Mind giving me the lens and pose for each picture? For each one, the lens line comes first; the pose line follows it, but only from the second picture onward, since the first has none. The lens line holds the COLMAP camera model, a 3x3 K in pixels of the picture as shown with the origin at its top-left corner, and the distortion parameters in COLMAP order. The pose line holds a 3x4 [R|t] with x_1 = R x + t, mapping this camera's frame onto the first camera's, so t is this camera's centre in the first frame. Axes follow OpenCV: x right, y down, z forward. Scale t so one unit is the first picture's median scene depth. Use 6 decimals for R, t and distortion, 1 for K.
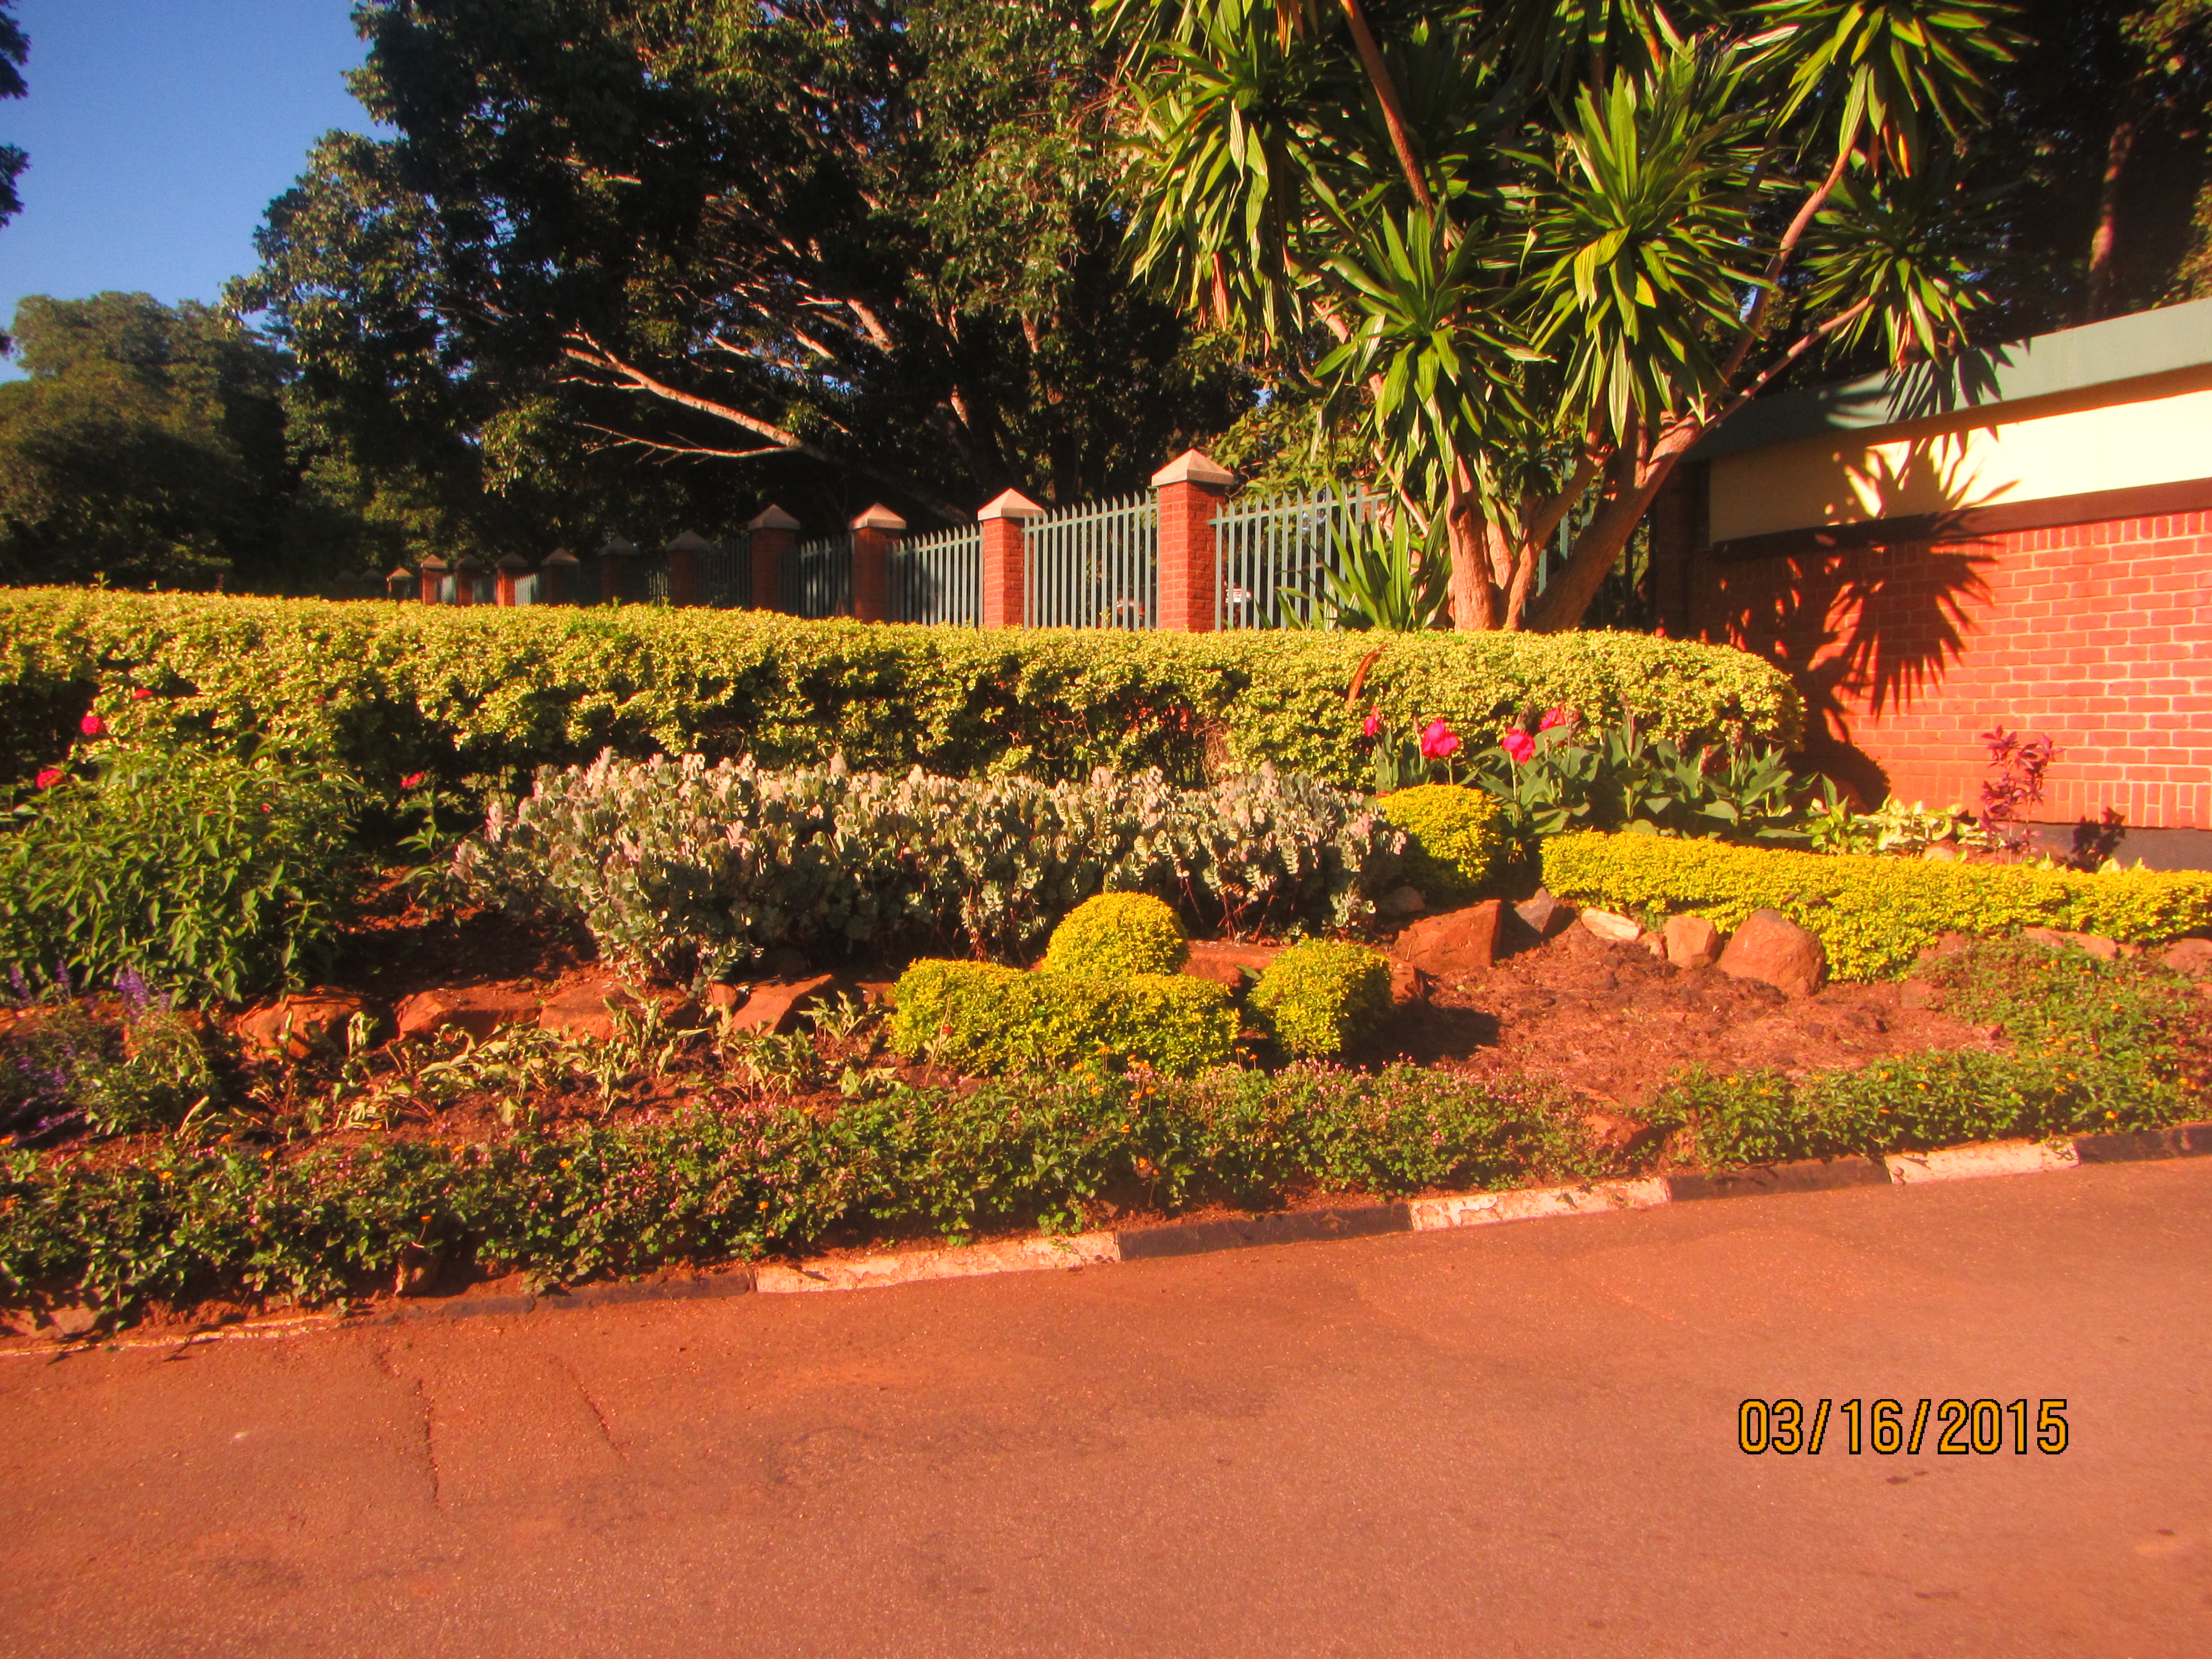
lens RADIAL K [[1844.5, 0, 1106.3], [0, 1844.5, 801.8], [0, 0, 1]] dist [0.002535, 0.011651]
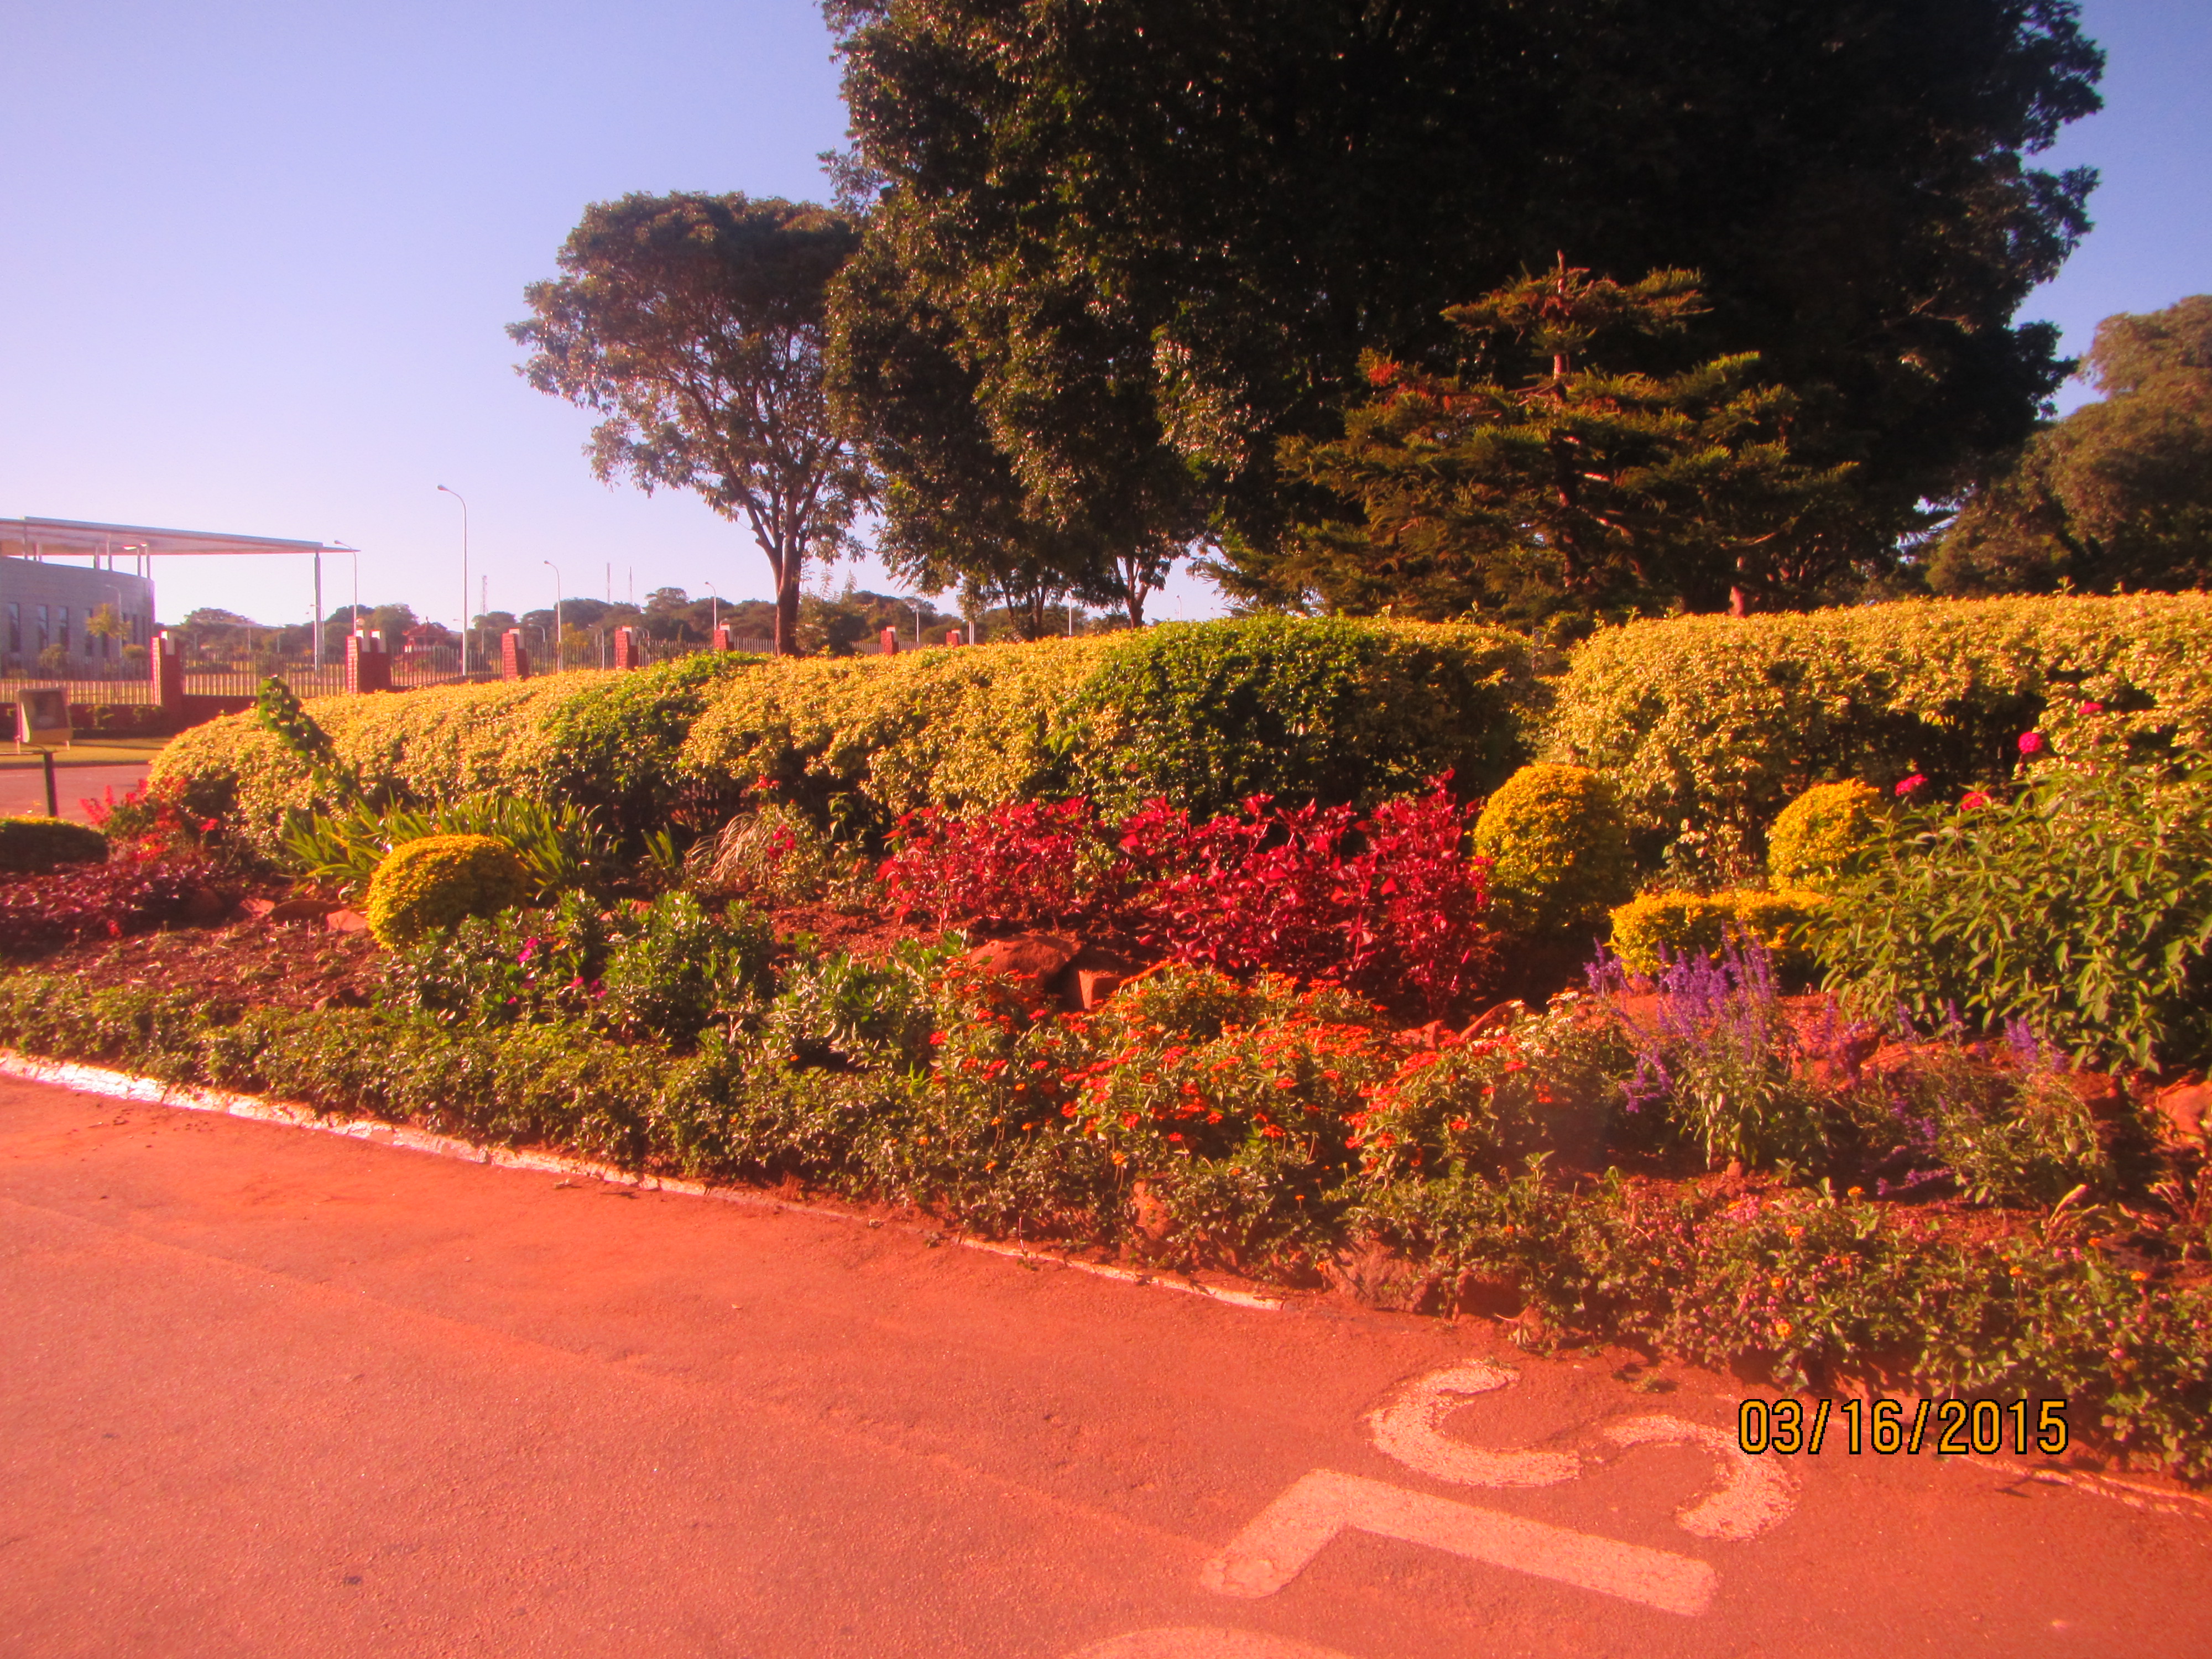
lens RADIAL K [[1844.5, 0, 1106.3], [0, 1844.5, 801.8], [0, 0, 1]] dist [0.002535, 0.011651]
pose [[0.522191, 0.029923, -0.852303, -0.006034], [-0.038080, 0.999206, 0.011749, -0.006314], [0.851978, 0.026321, 0.522916, 0.151118]]
